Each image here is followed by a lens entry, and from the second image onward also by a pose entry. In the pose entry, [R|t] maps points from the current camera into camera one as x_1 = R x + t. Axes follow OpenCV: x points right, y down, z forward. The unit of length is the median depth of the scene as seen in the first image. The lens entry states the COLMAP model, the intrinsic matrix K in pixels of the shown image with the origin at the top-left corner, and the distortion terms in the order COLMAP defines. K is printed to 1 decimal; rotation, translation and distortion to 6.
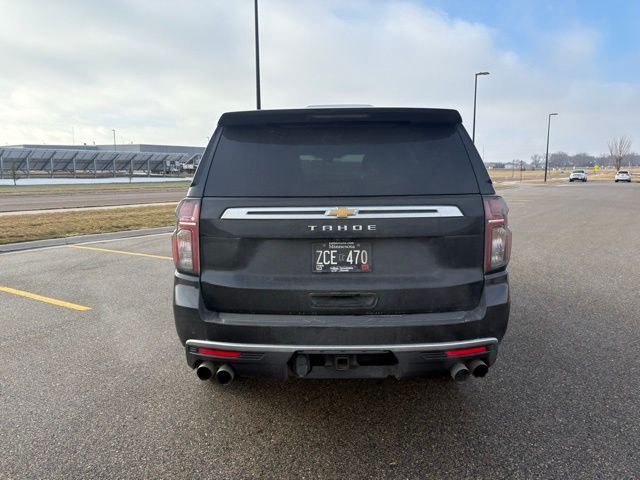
lens RADIAL K [[490.3, 0, 303.3], [0, 490.3, 237.4], [0, 0, 1]] dist [0.017926, -0.003845]
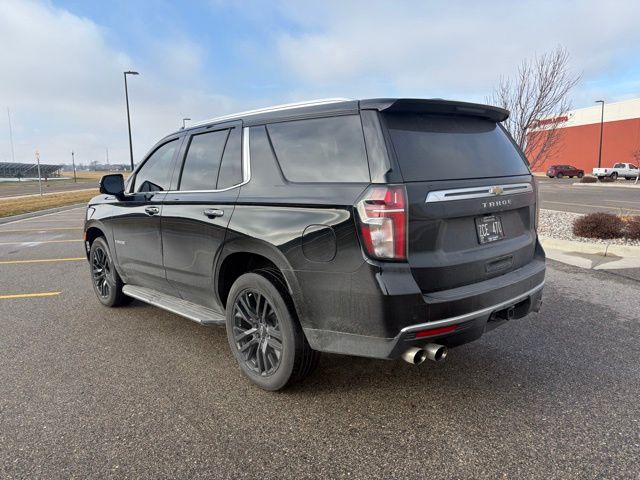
lens RADIAL K [[497.4, 0, 320.0], [0, 497.4, 240.0], [0, 0, 1]] dist [0.026072, -0.006755]
pose [[0.736905, -0.107082, 0.667461, -1.045356], [0.111083, 0.993134, 0.036690, -0.022842], [-0.666806, 0.047107, 0.743741, 0.374300]]
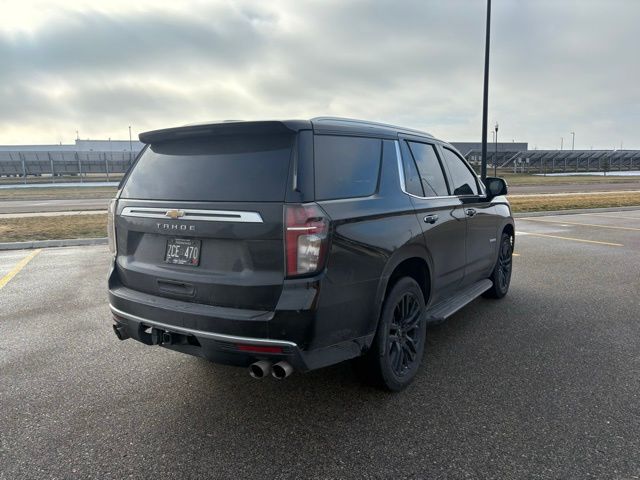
lens RADIAL K [[497.4, 0, 320.0], [0, 497.4, 240.0], [0, 0, 1]] dist [0.026072, -0.006755]
pose [[0.851341, 0.067488, -0.520254, 0.992140], [-0.064597, 0.997630, 0.023706, -0.037919], [0.520621, 0.013425, 0.853682, 0.141957]]
